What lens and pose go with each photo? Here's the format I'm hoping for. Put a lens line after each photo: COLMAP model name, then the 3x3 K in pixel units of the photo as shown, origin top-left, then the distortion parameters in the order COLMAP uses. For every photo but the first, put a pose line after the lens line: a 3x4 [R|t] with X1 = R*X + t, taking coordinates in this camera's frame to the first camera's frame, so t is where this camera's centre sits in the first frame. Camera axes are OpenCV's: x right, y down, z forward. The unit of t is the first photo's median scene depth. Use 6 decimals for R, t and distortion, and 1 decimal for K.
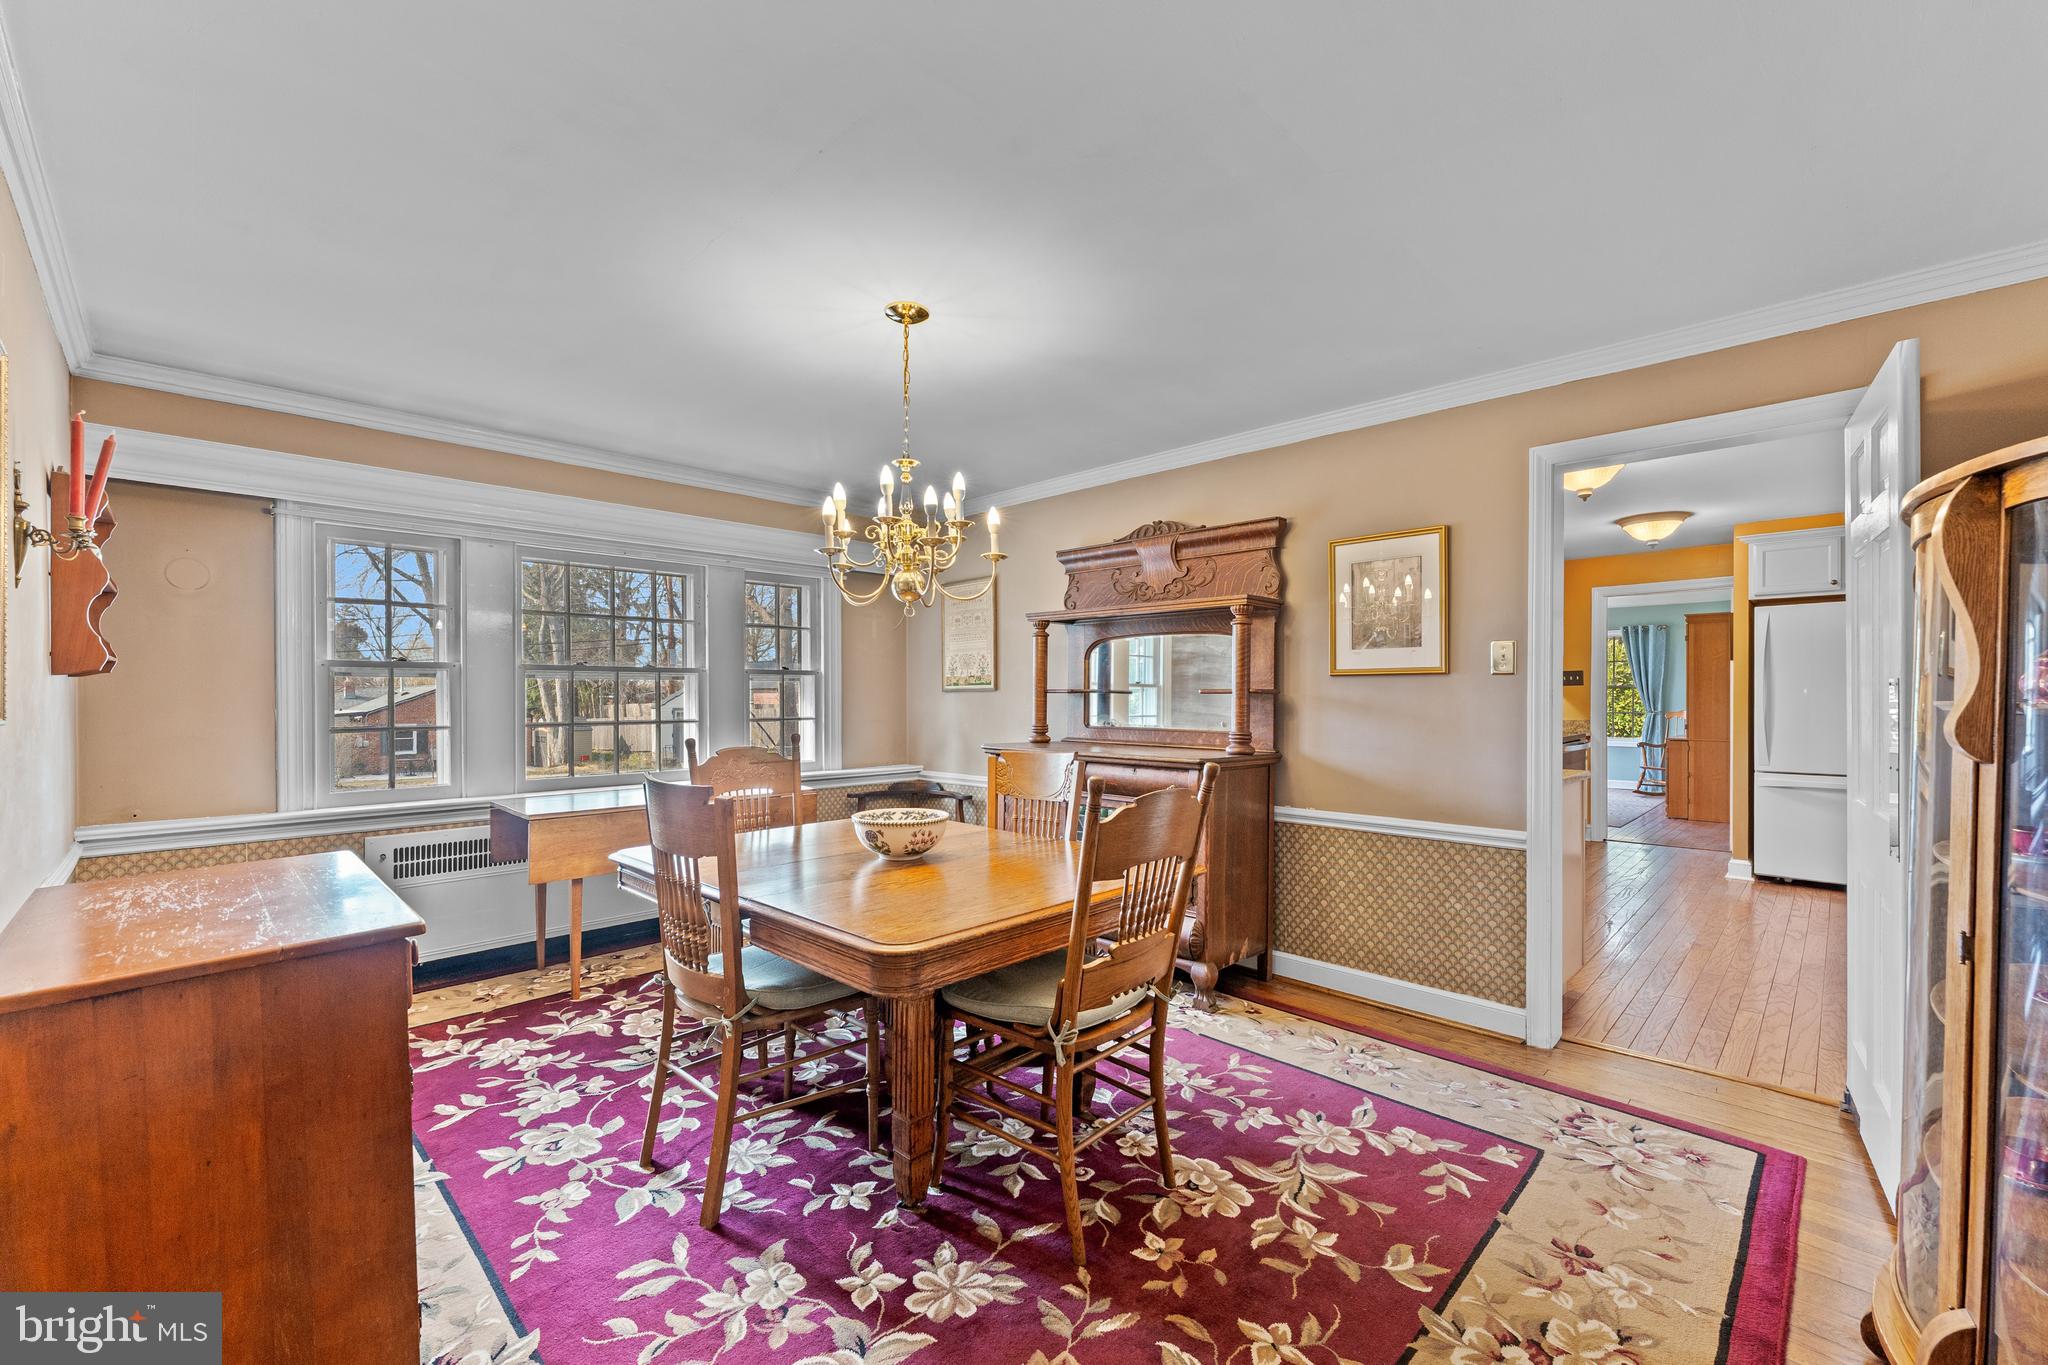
lens RADIAL K [[818.8, 0, 1012.4], [0, 818.8, 699.0], [0, 0, 1]] dist [0.002976, -0.000262]
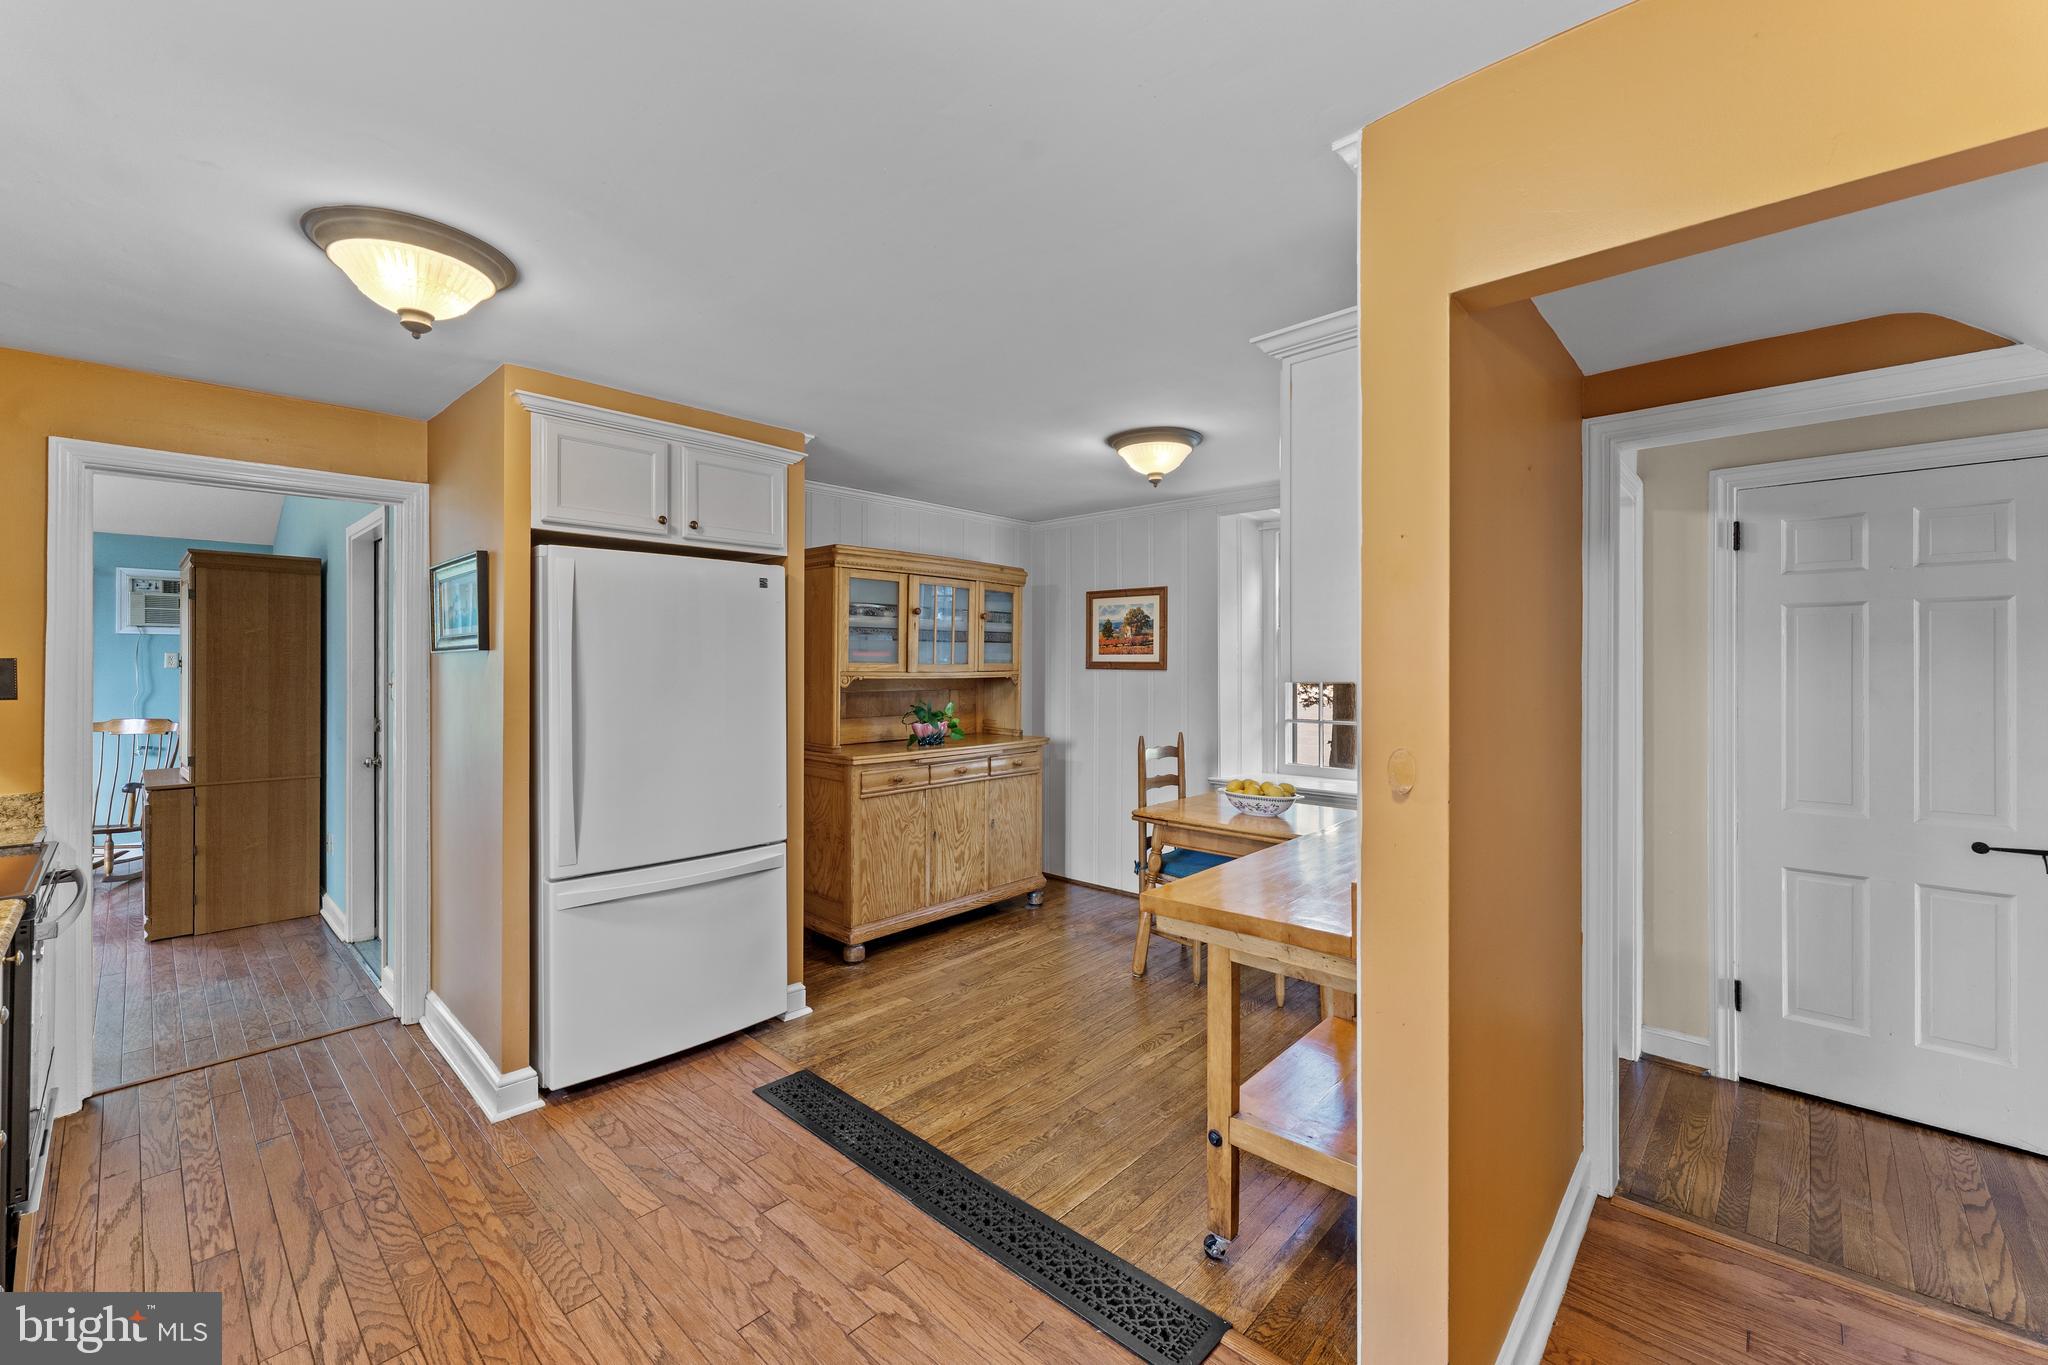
lens RADIAL K [[818.8, 0, 1017.2], [0, 818.8, 666.4], [0, 0, 1]] dist [0.002976, -0.000262]
pose [[-0.040449, 0.004976, 0.999169, 1.164463], [0.003065, 0.999984, -0.004856, -0.103611], [-0.999177, 0.002866, -0.040464, 2.115821]]
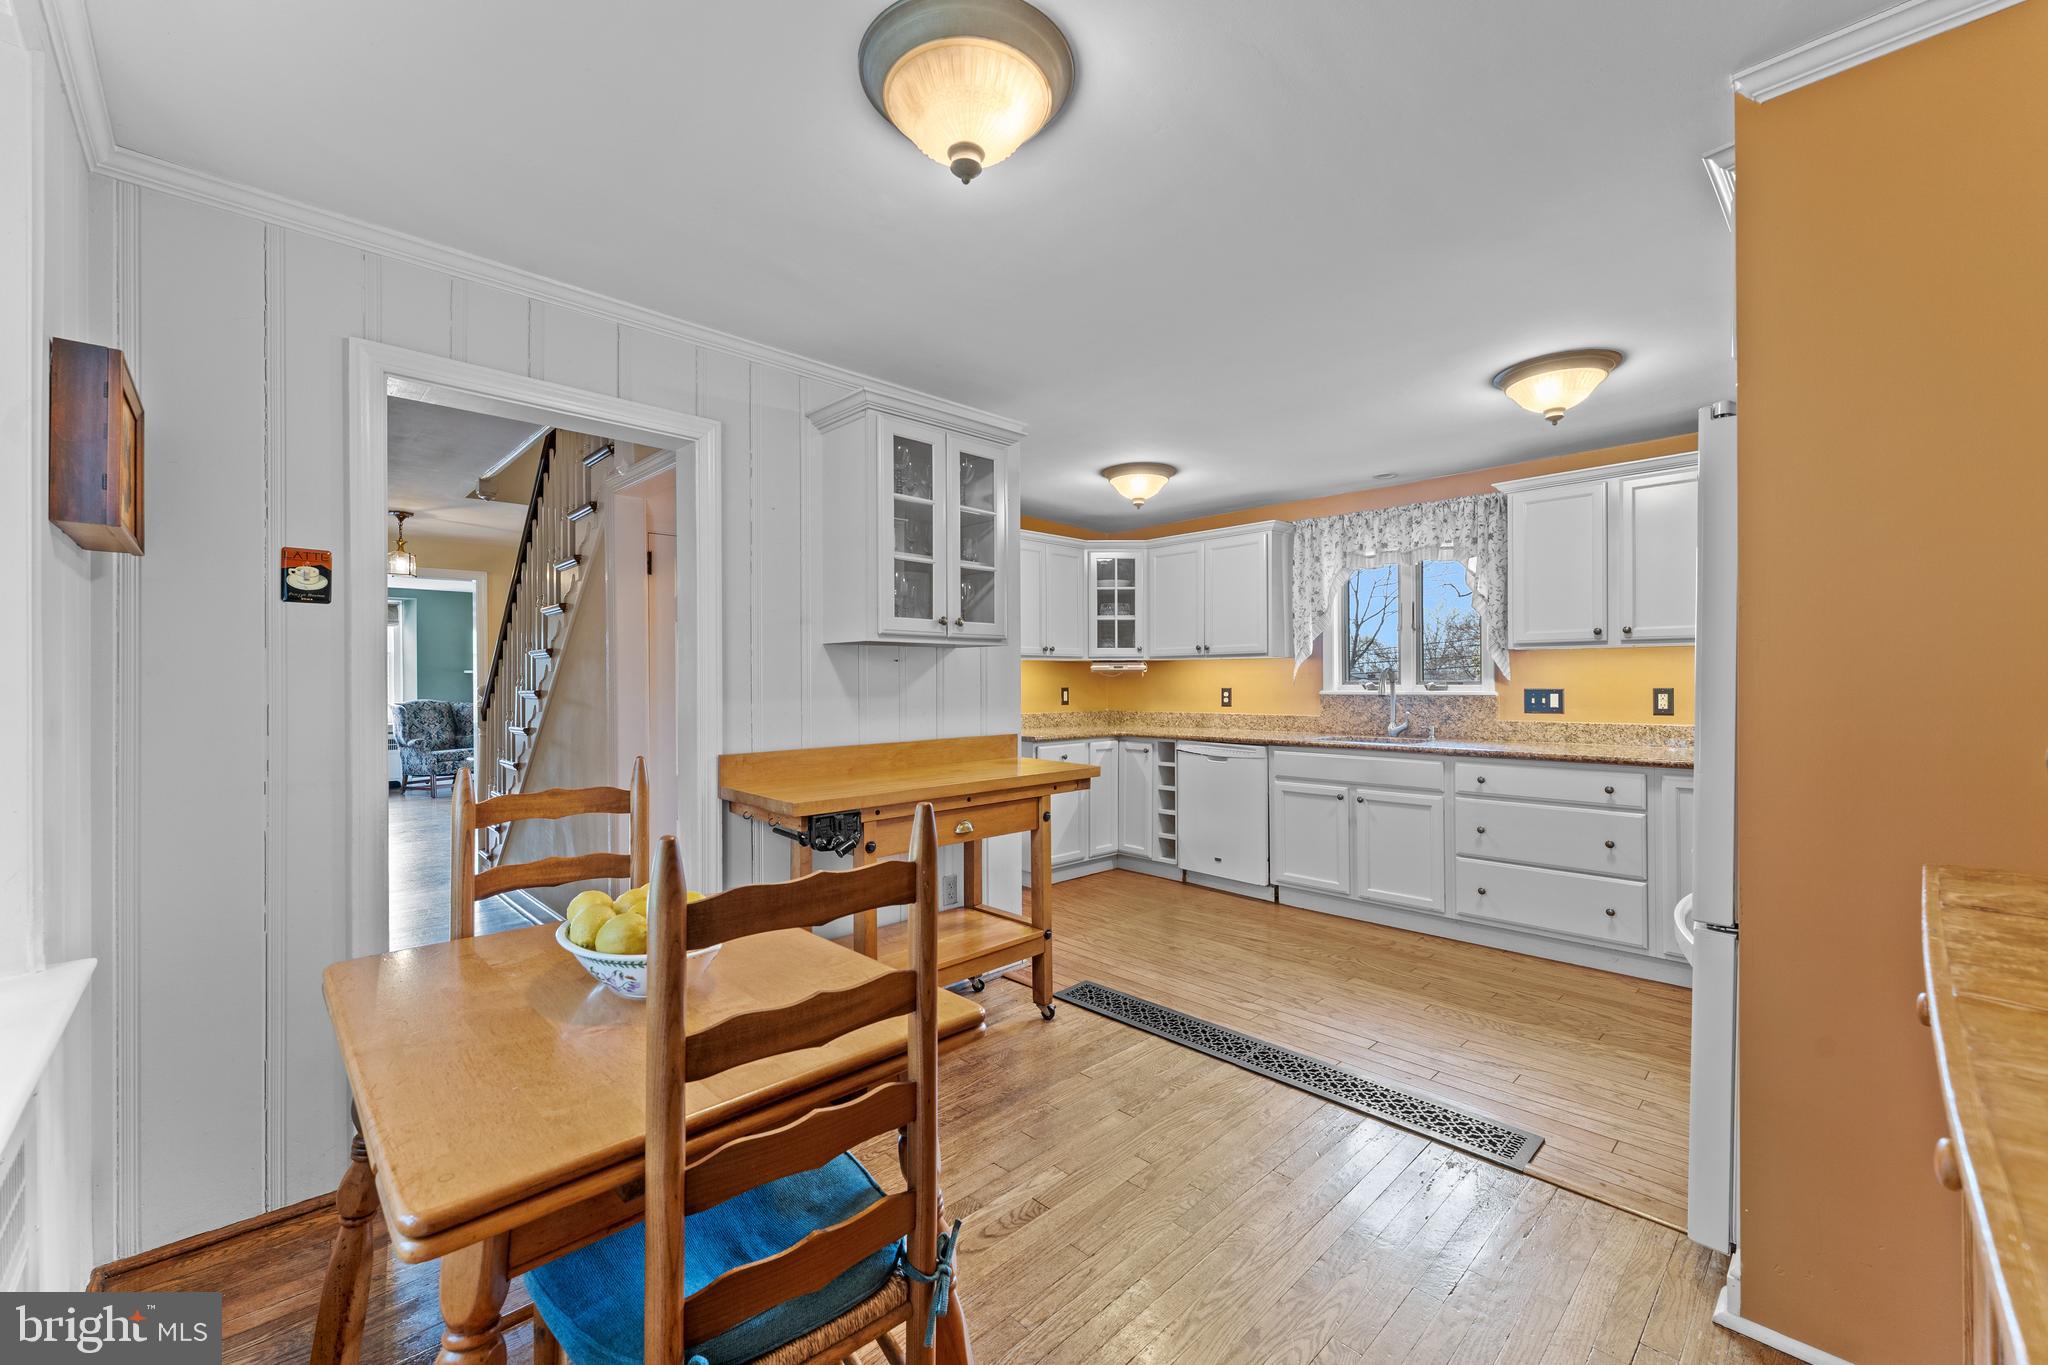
lens RADIAL K [[818.8, 0, 1020.2], [0, 818.8, 687.5], [0, 0, 1]] dist [0.002976, -0.000262]
pose [[-0.027236, 0.014264, -0.999527, 3.774427], [0.001338, 0.999898, 0.014233, -0.028169], [0.999628, -0.000949, -0.027252, 1.817101]]
